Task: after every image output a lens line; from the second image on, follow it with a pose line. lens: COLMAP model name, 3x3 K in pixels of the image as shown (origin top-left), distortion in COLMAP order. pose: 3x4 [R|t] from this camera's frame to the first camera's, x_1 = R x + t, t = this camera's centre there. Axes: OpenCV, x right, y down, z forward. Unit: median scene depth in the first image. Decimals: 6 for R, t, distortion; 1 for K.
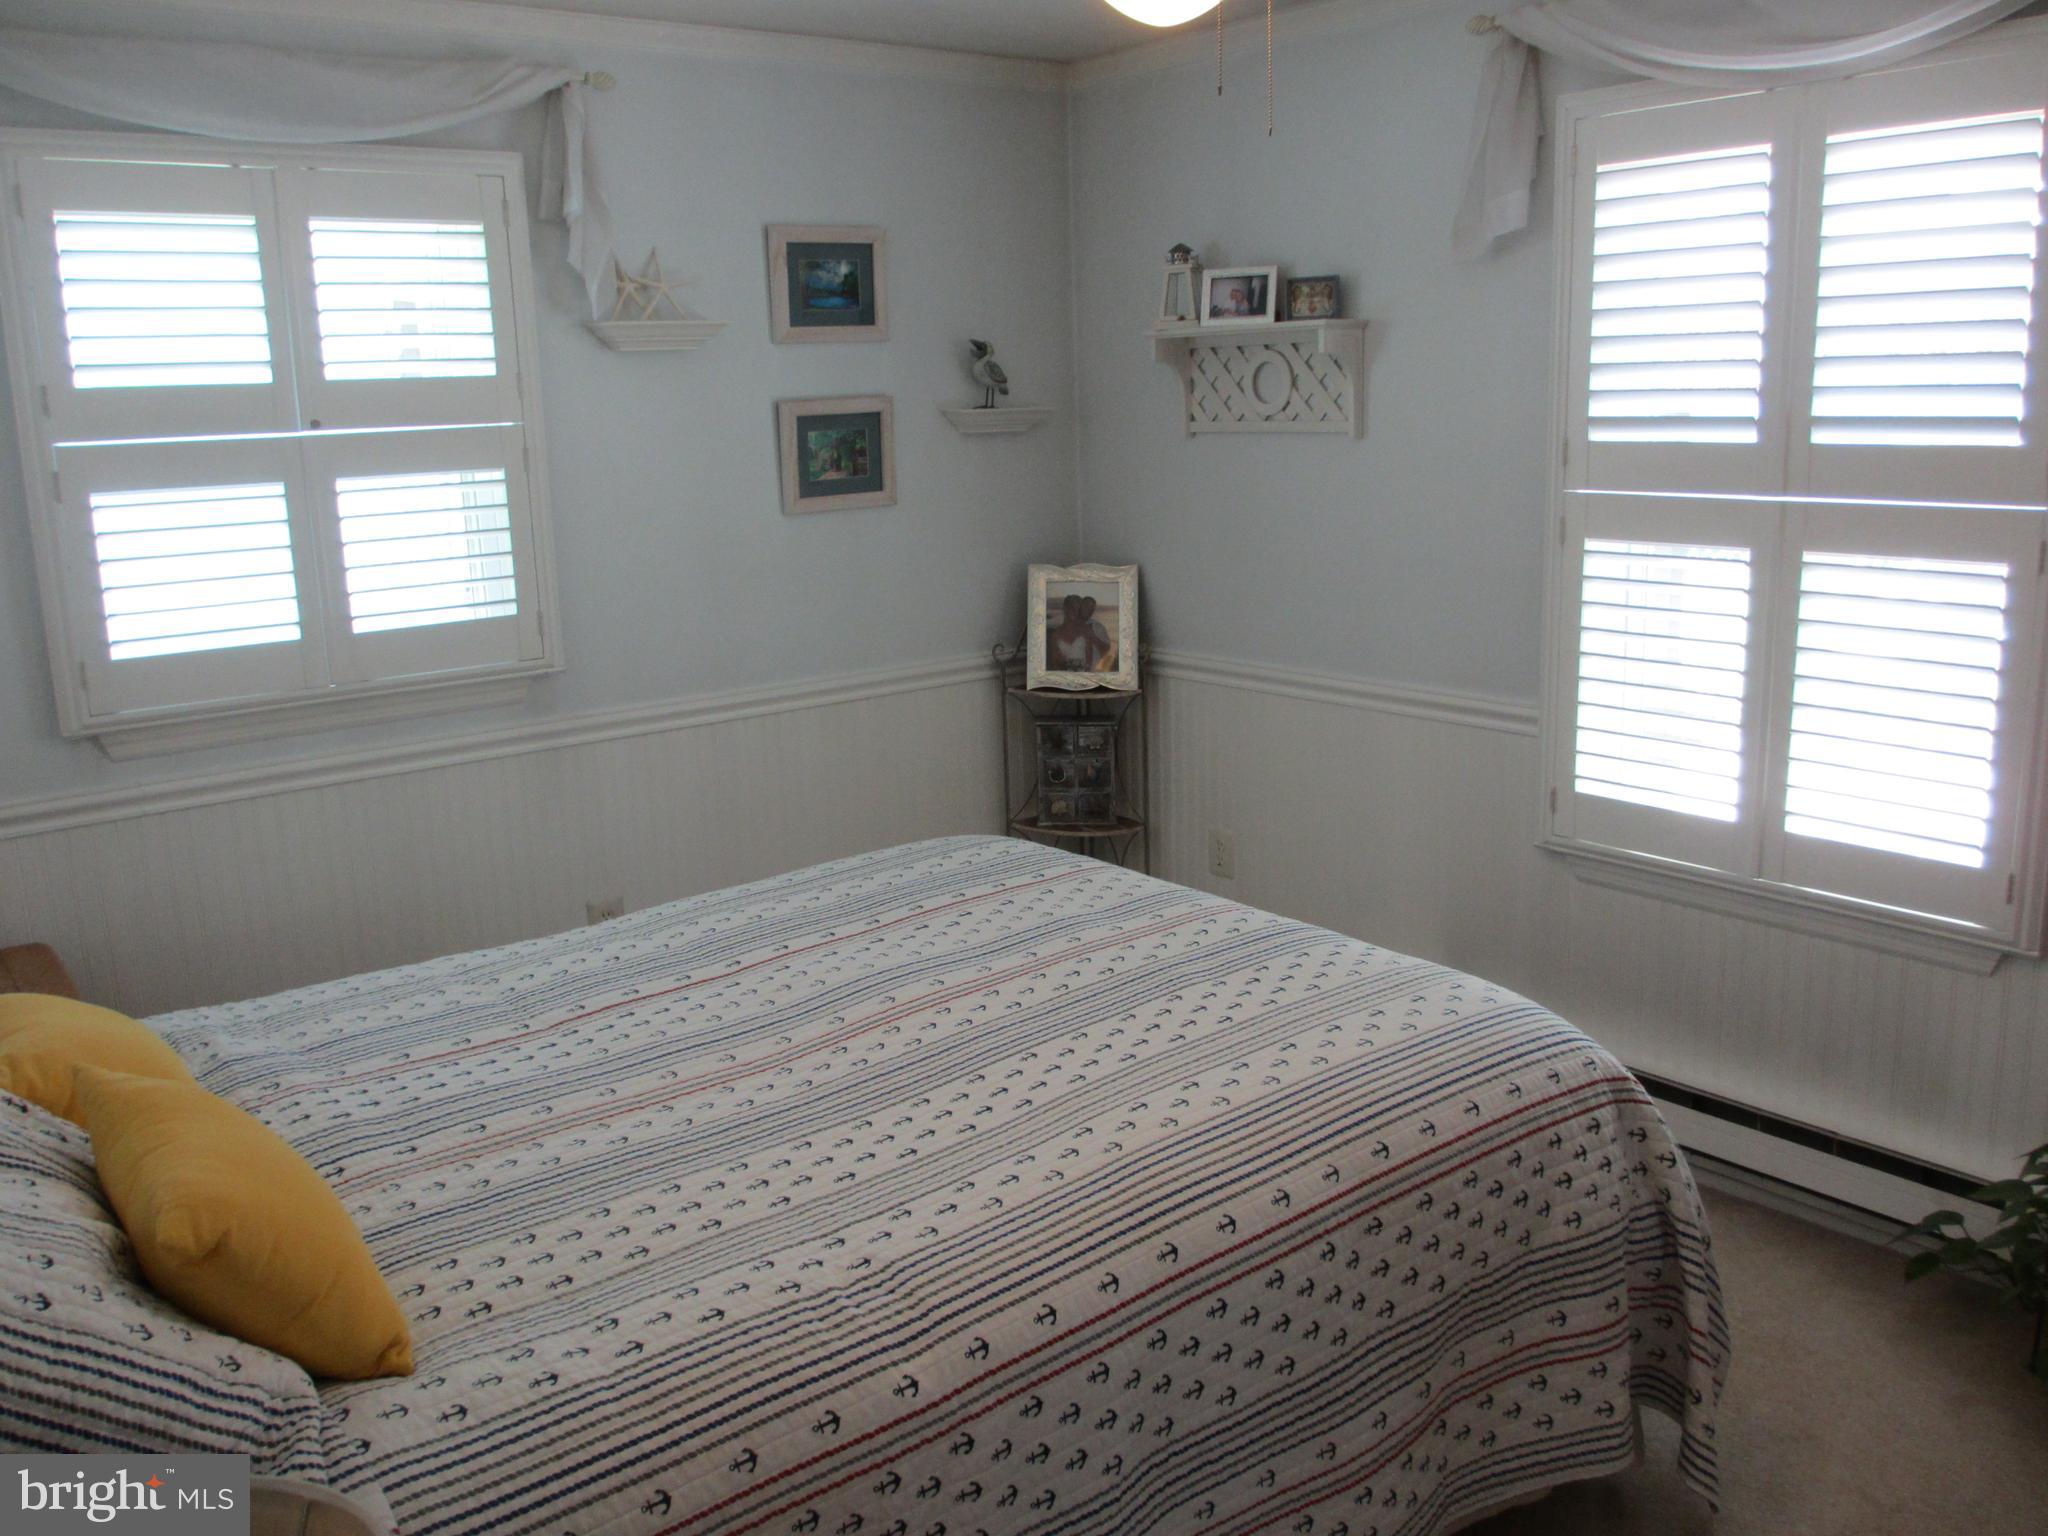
lens RADIAL K [[1691.9, 0, 1013.7], [0, 1691.9, 773.2], [0, 0, 1]] dist [-0.067407, 0.030908]
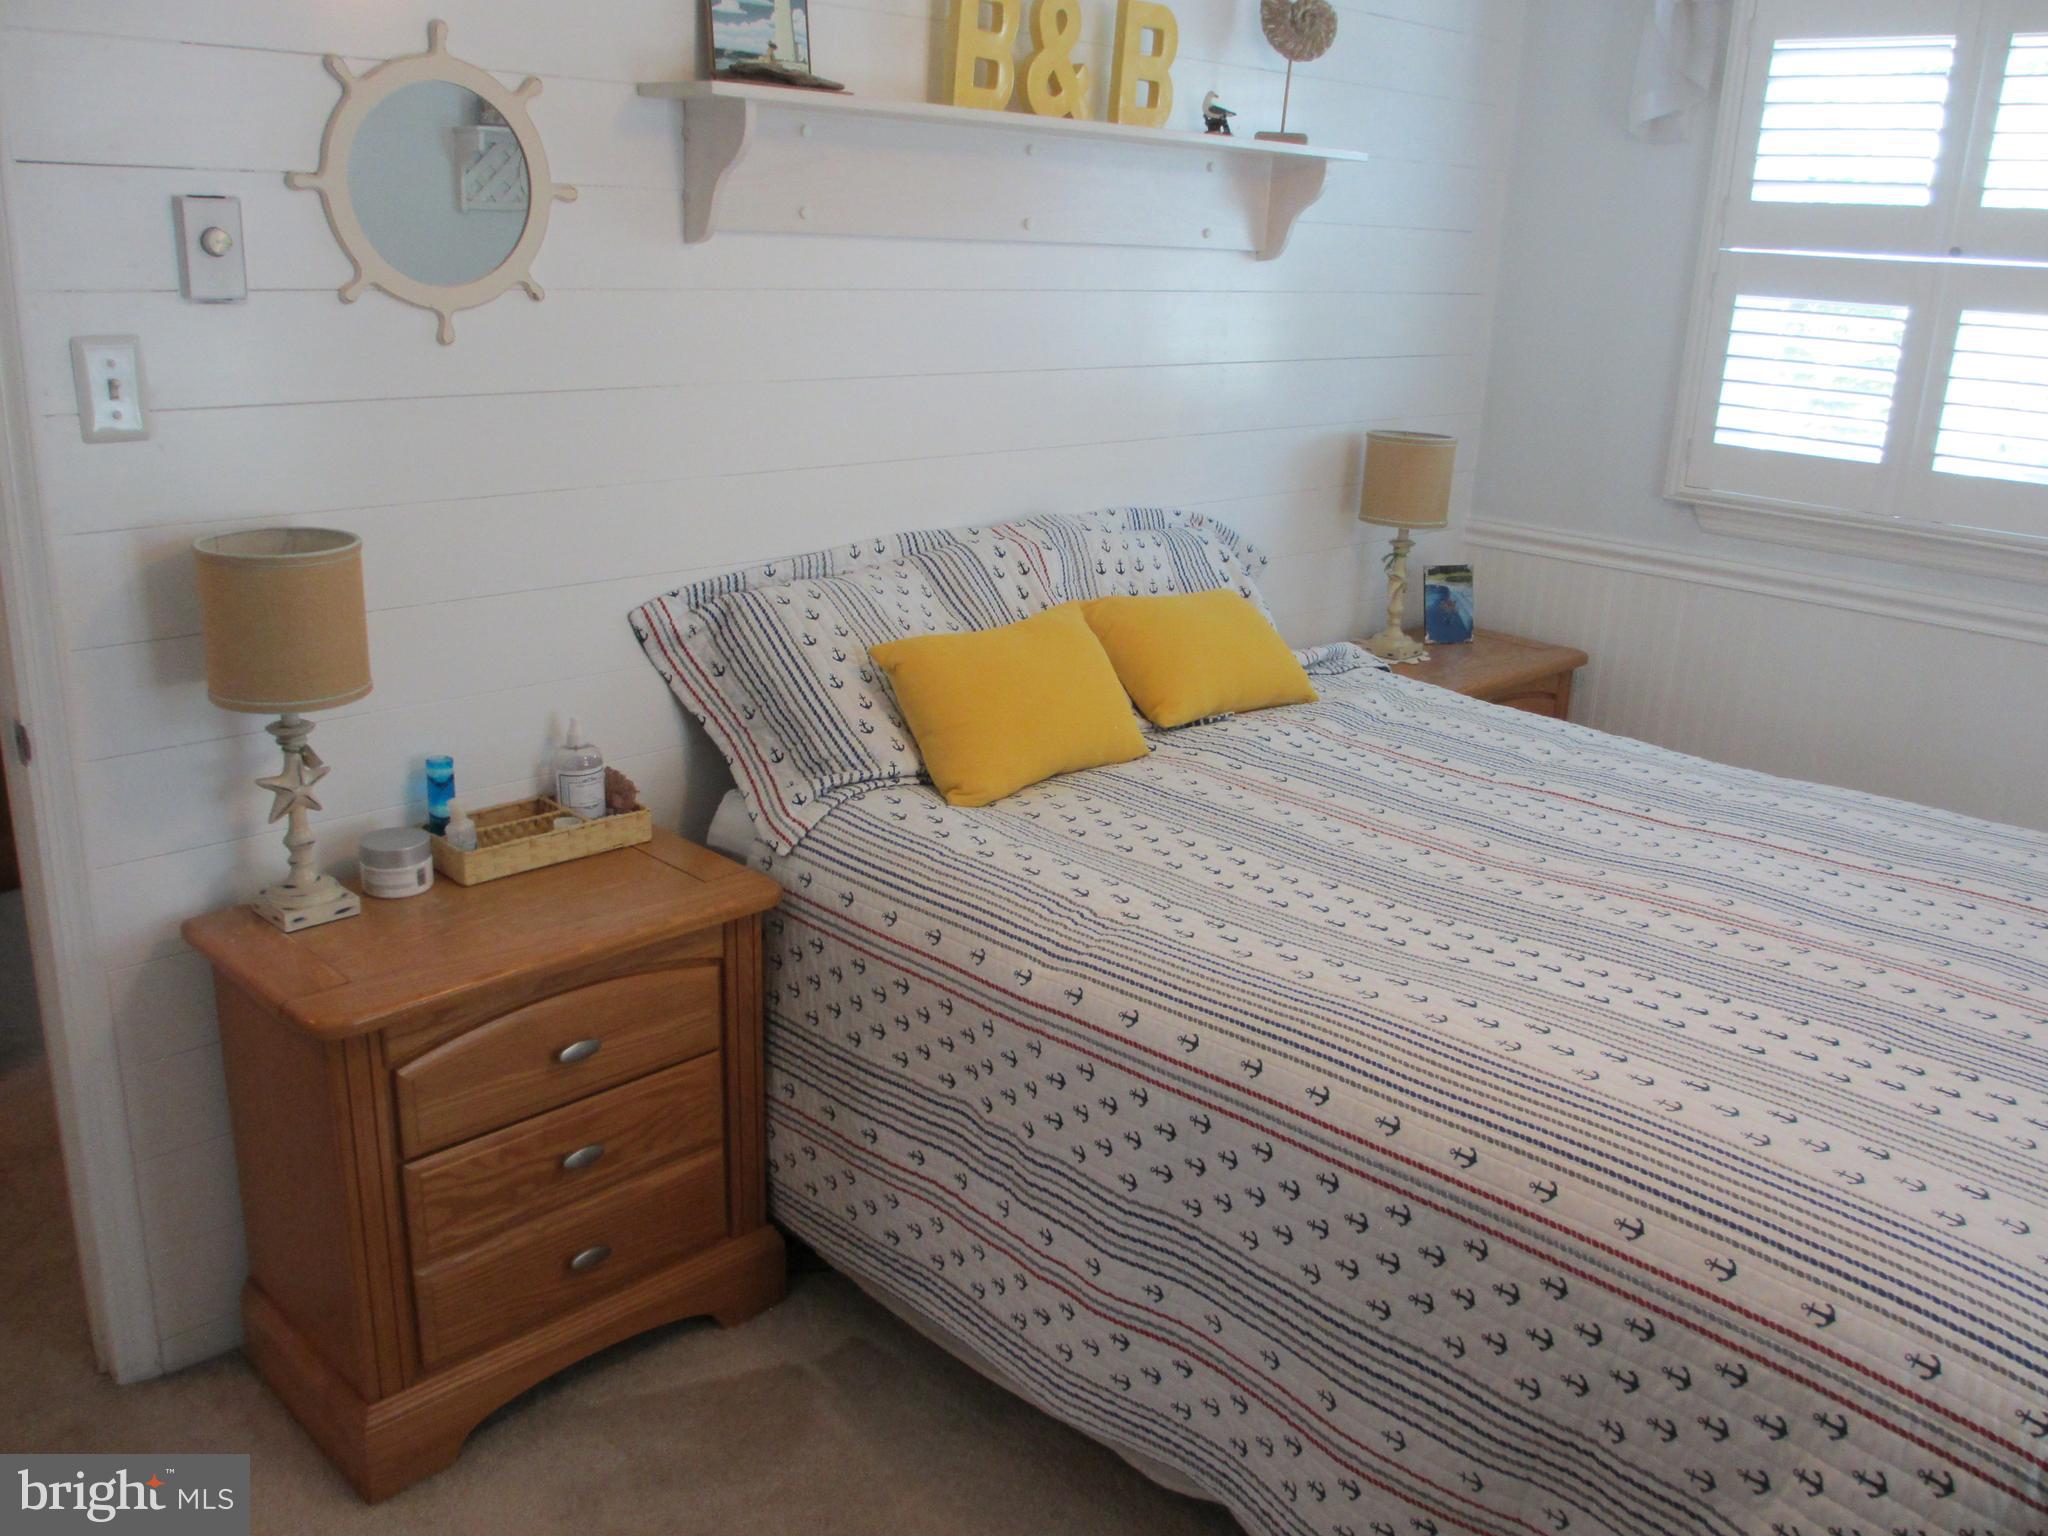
lens RADIAL K [[1691.9, 0, 1012.2], [0, 1691.9, 764.4], [0, 0, 1]] dist [-0.067407, 0.030908]
pose [[0.102810, 0.333502, -0.937127, 0.755353], [-0.256330, 0.919183, 0.298995, -0.113710], [0.961106, 0.209474, 0.179988, 0.506521]]
